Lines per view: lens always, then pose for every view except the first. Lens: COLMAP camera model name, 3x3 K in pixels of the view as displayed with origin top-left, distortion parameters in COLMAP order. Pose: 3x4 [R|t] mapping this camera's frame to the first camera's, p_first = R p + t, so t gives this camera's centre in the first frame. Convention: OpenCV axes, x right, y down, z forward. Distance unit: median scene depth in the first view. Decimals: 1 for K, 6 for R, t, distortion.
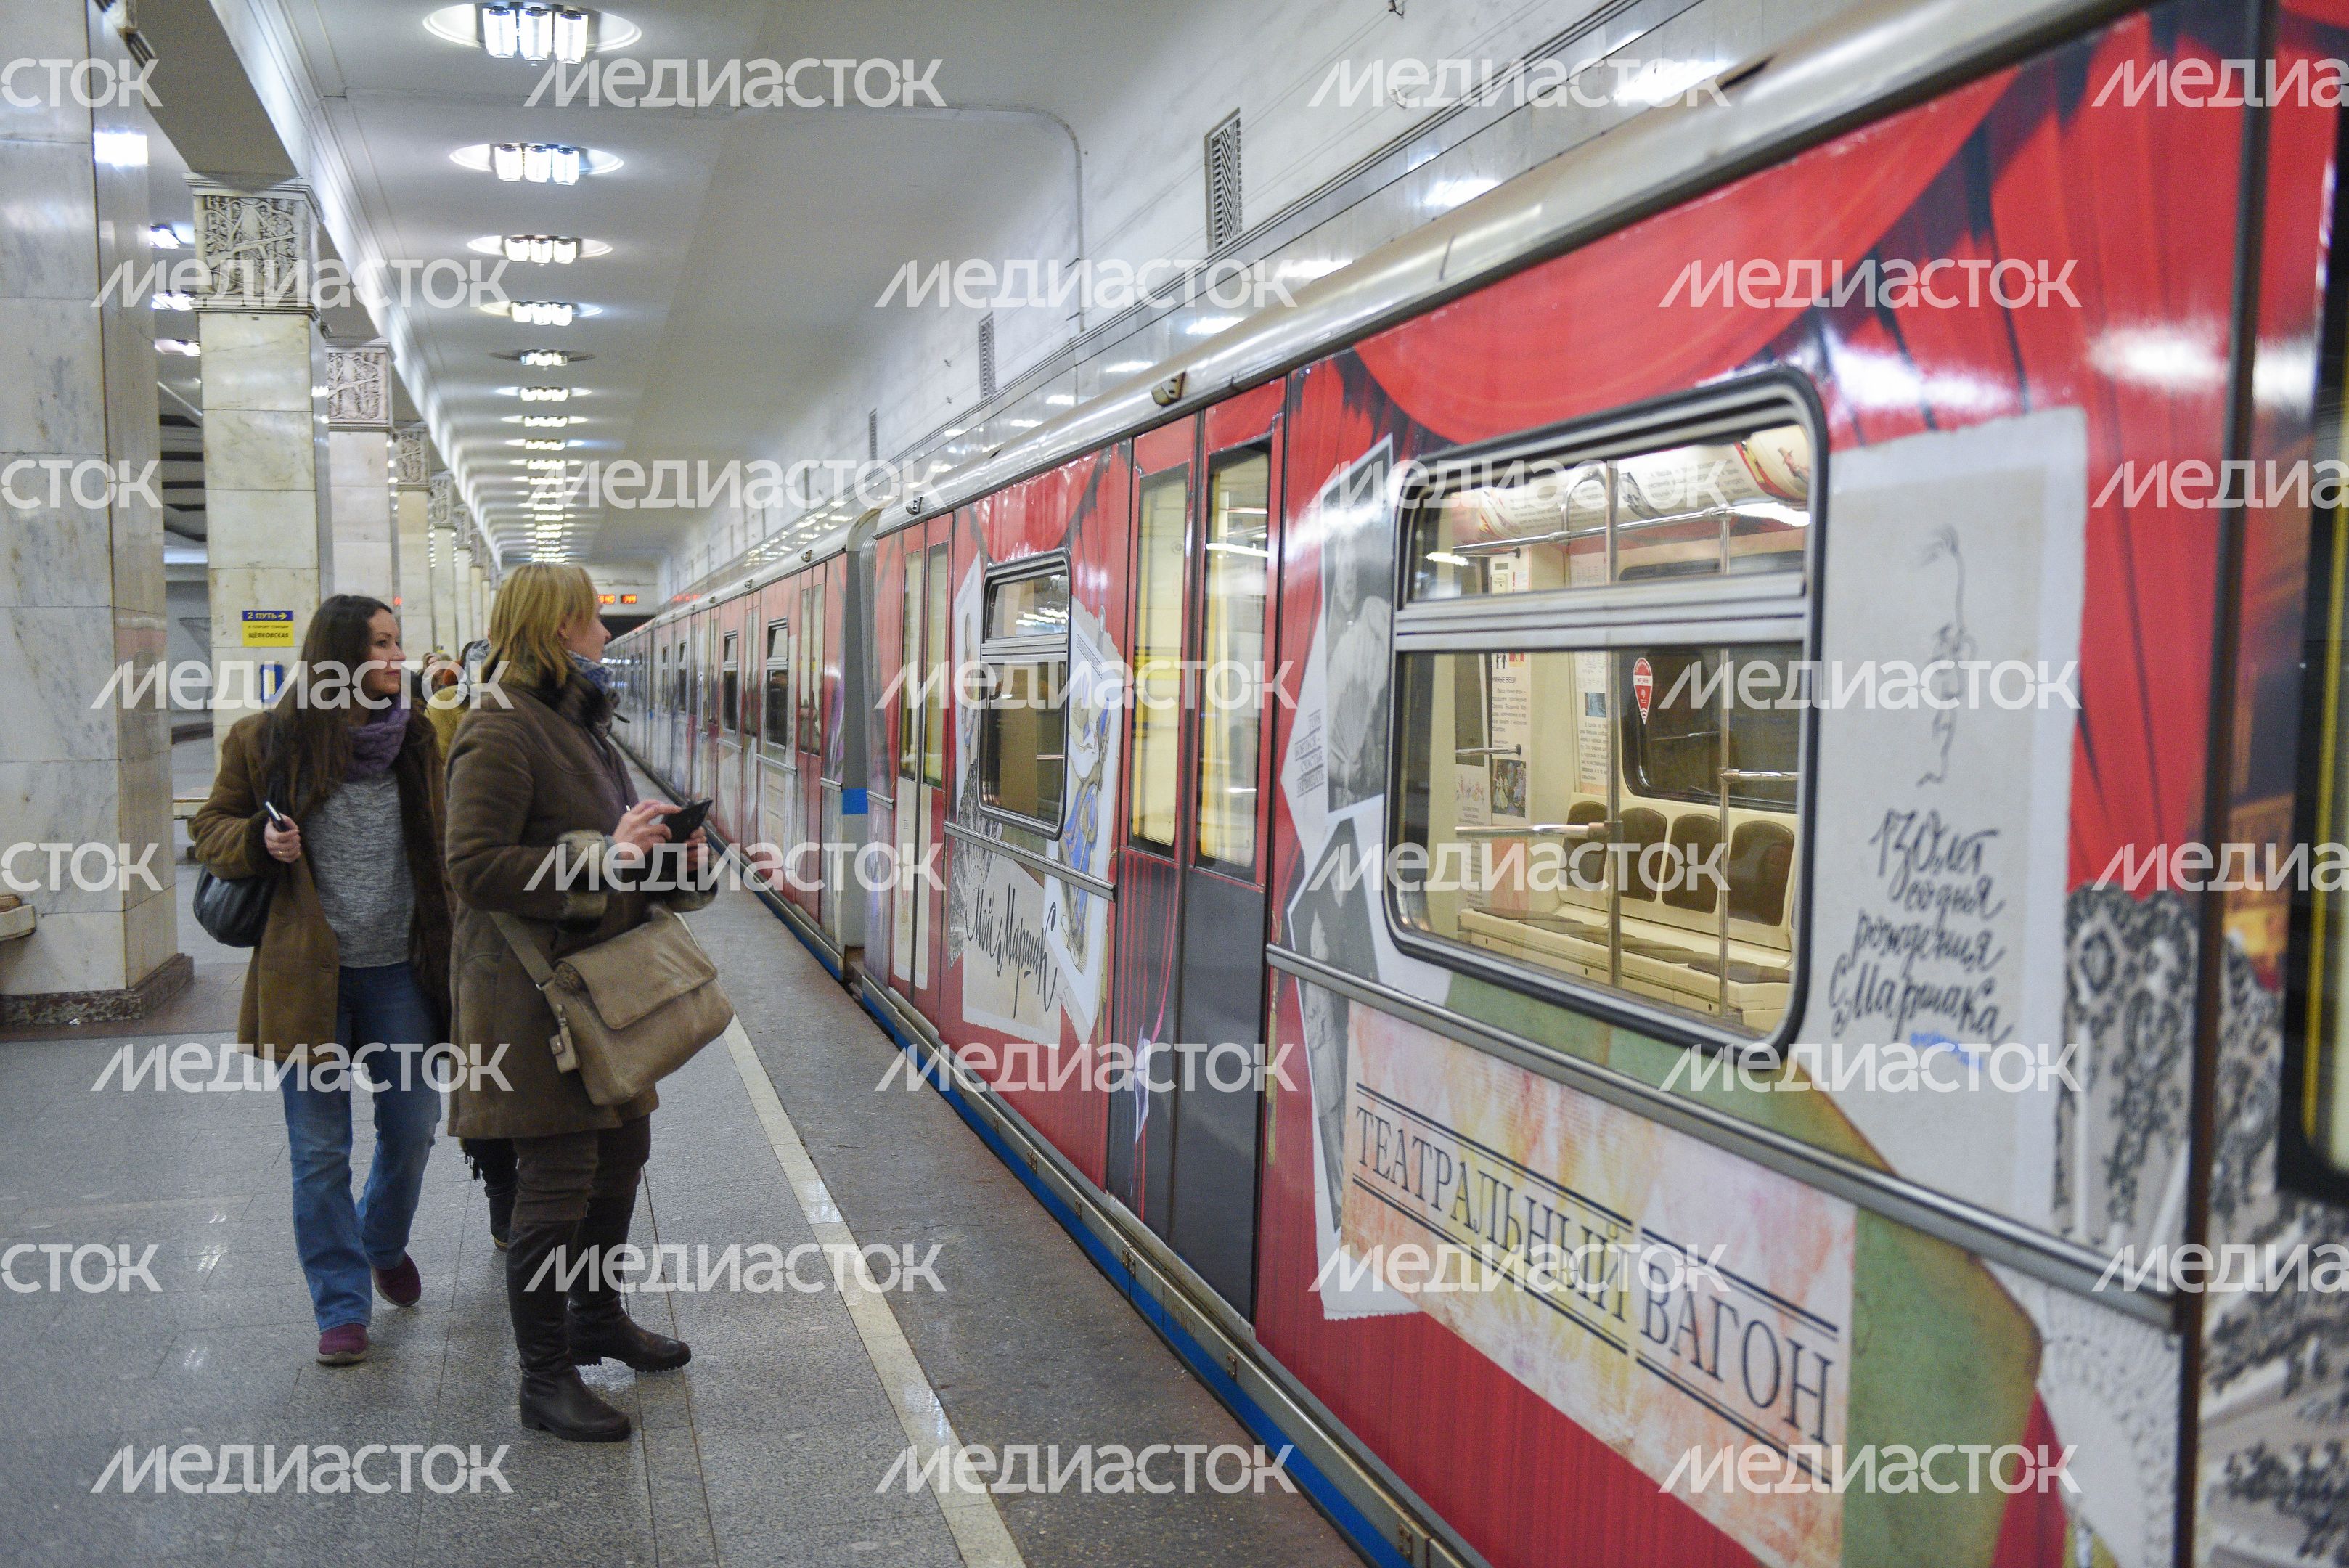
lens RADIAL K [[2547.4, 0, 1170.0], [0, 2547.4, 795.8], [0, 0, 1]] dist [0.060576, 0.007687]
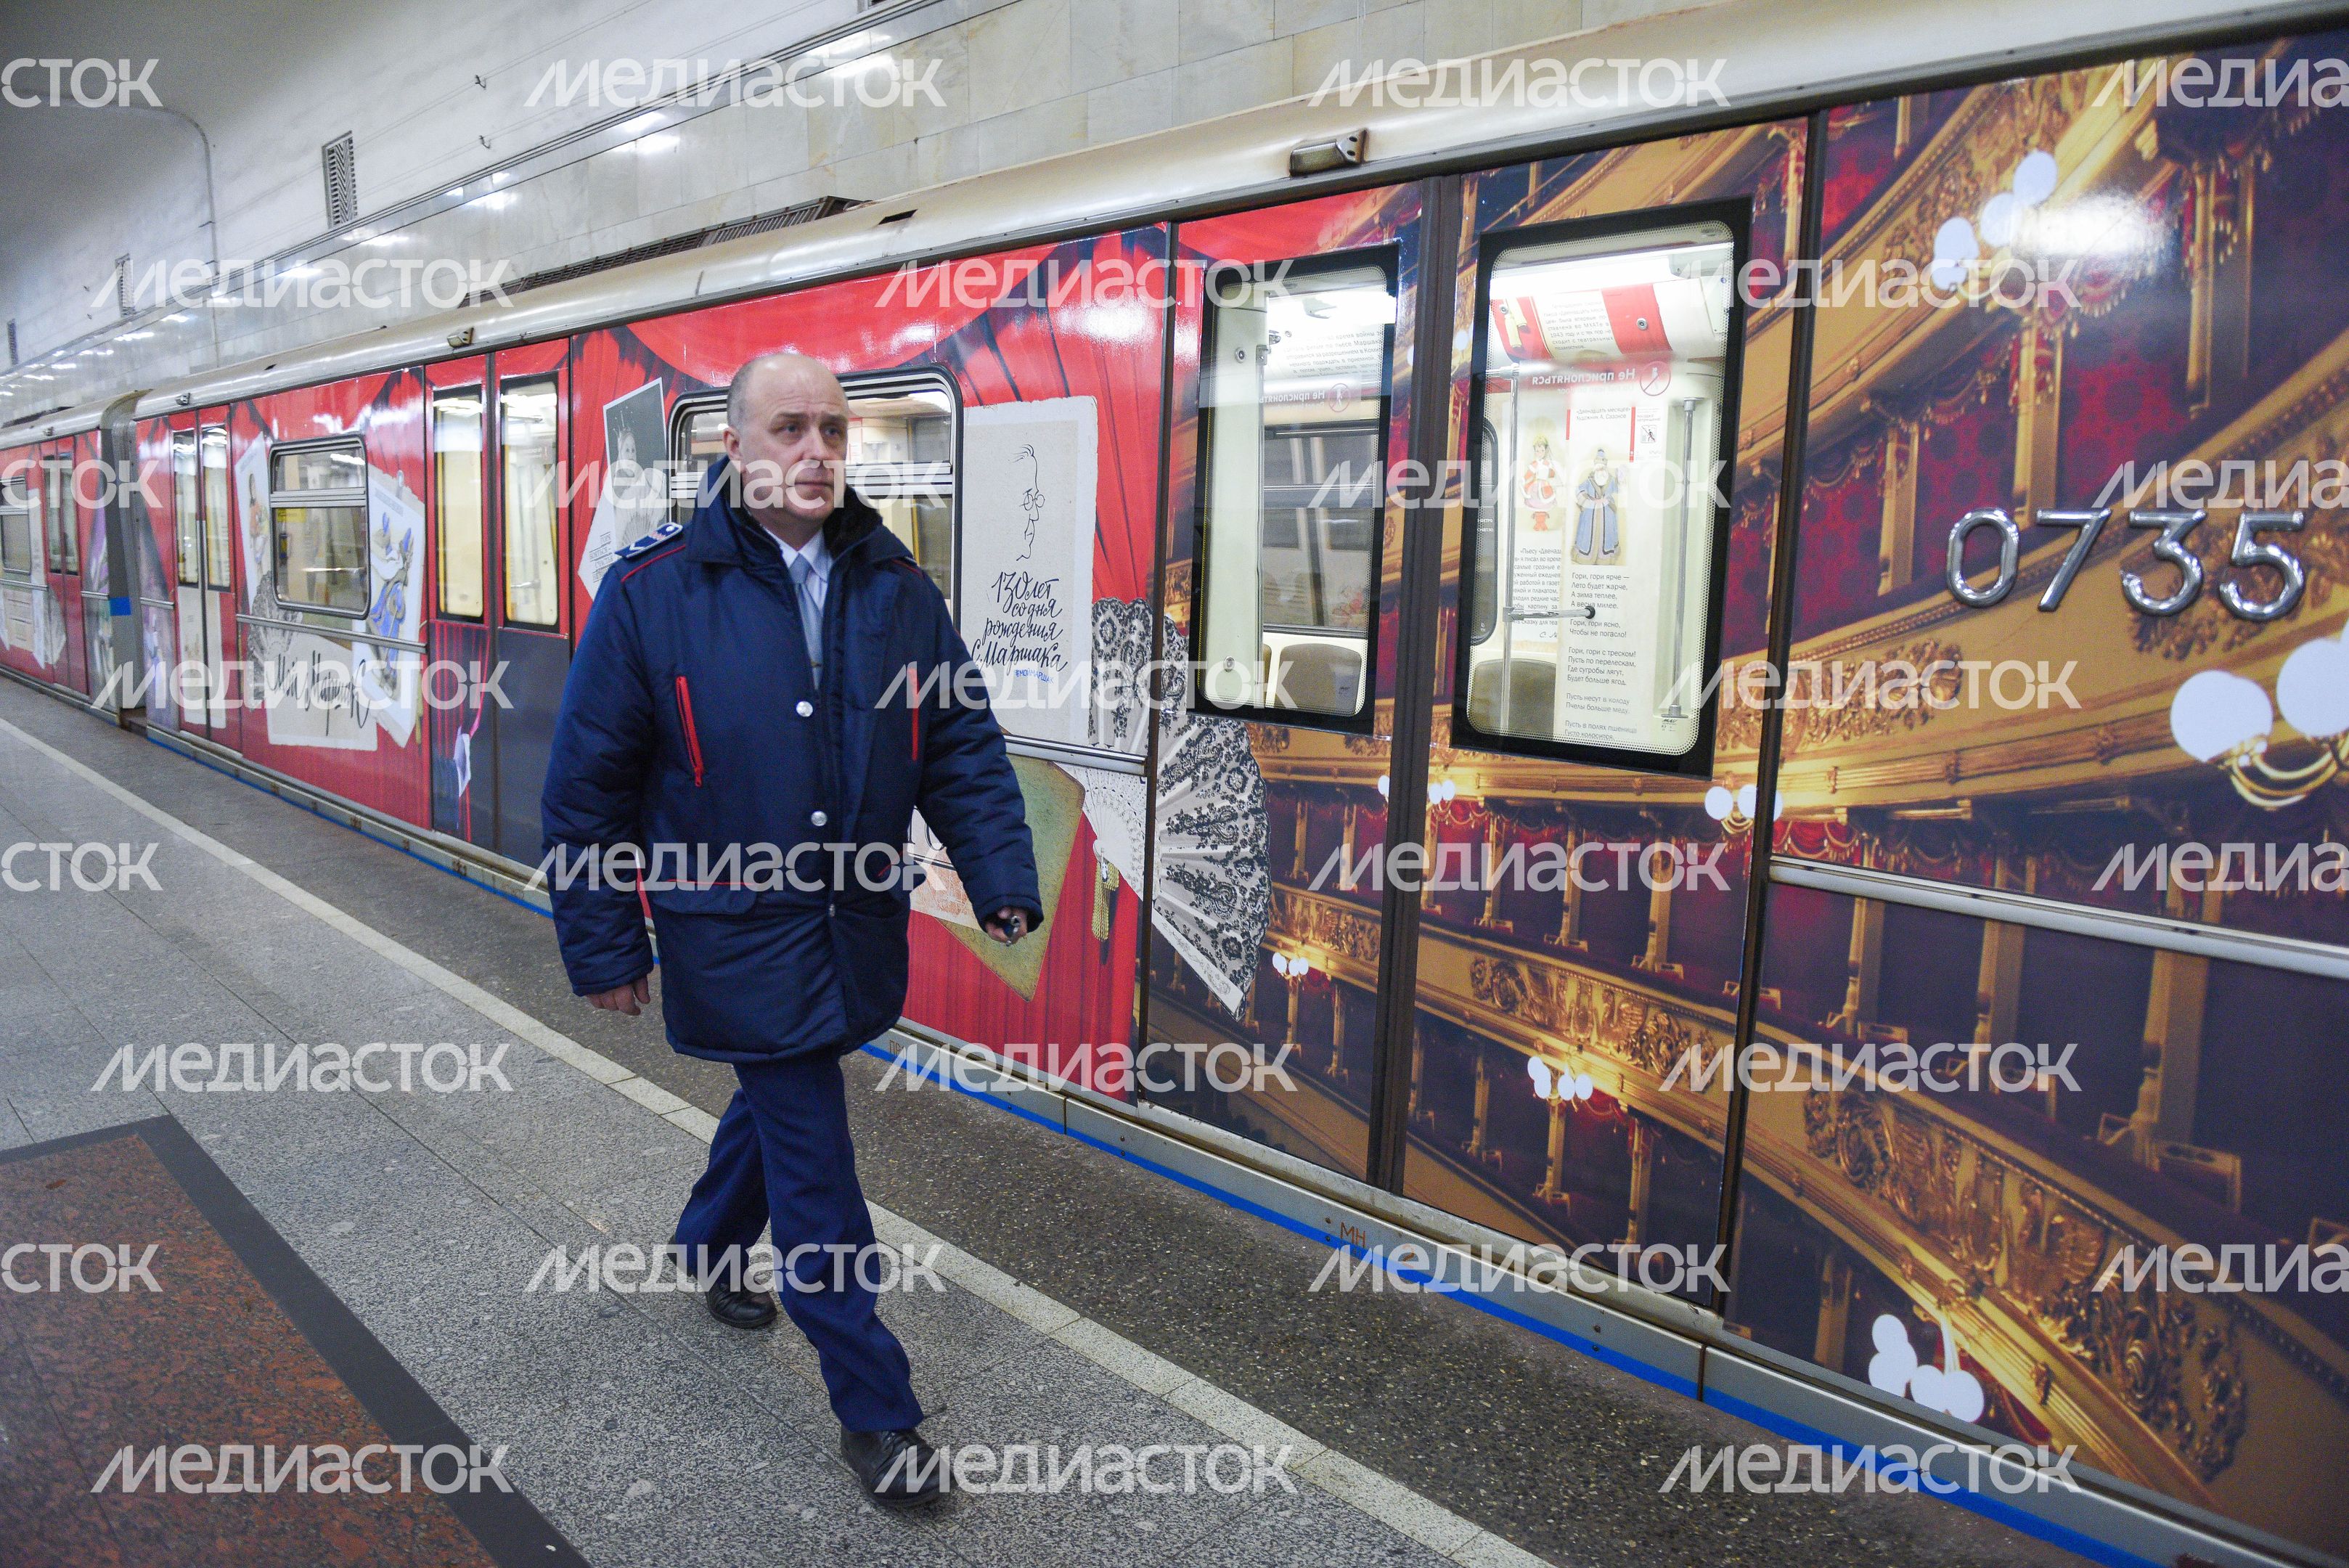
lens RADIAL K [[1605.4, 0, 1173.9], [0, 1605.4, 793.1], [0, 0, 1]] dist [-0.047590, -0.005762]
pose [[0.858953, -0.072682, 0.506870, -0.193267], [0.012133, 0.992486, 0.121756, 0.017571], [-0.511910, -0.098433, 0.853381, -0.179053]]
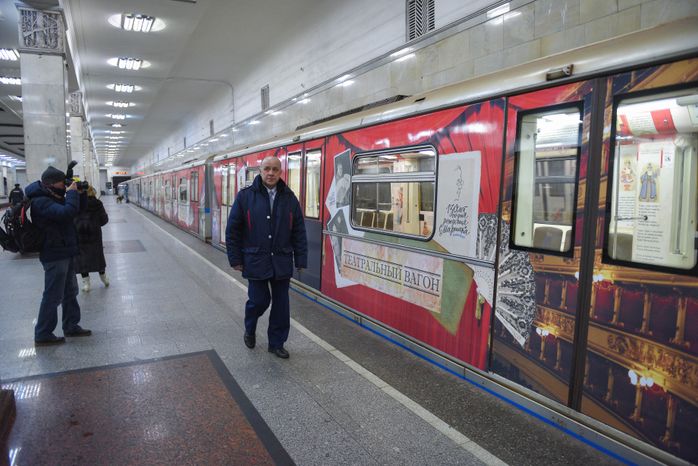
lens RADIAL K [[477.0, 0, 348.8], [0, 477.0, 235.7], [0, 0, 1]] dist [-0.047590, -0.005762]
pose [[0.971207, -0.018914, 0.237483, -0.200944], [0.006766, 0.998631, 0.051862, 0.014135], [-0.238139, -0.048762, 0.970006, -0.160813]]
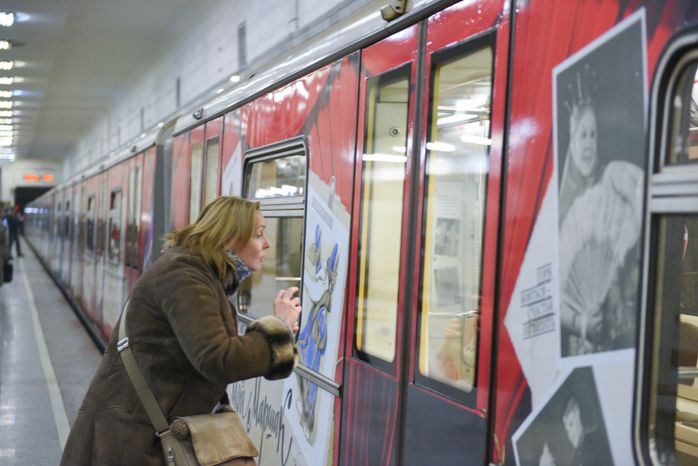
lens RADIAL K [[1318.1, 0, 348.8], [0, 1318.1, 233.4], [0, 0, 1]] dist [0.133664, -0.293210]
pose [[0.999731, 0.018893, 0.013456, -0.041047], [-0.018342, 0.999033, -0.039966, -0.023977], [-0.014198, 0.039709, 0.999110, 0.451672]]
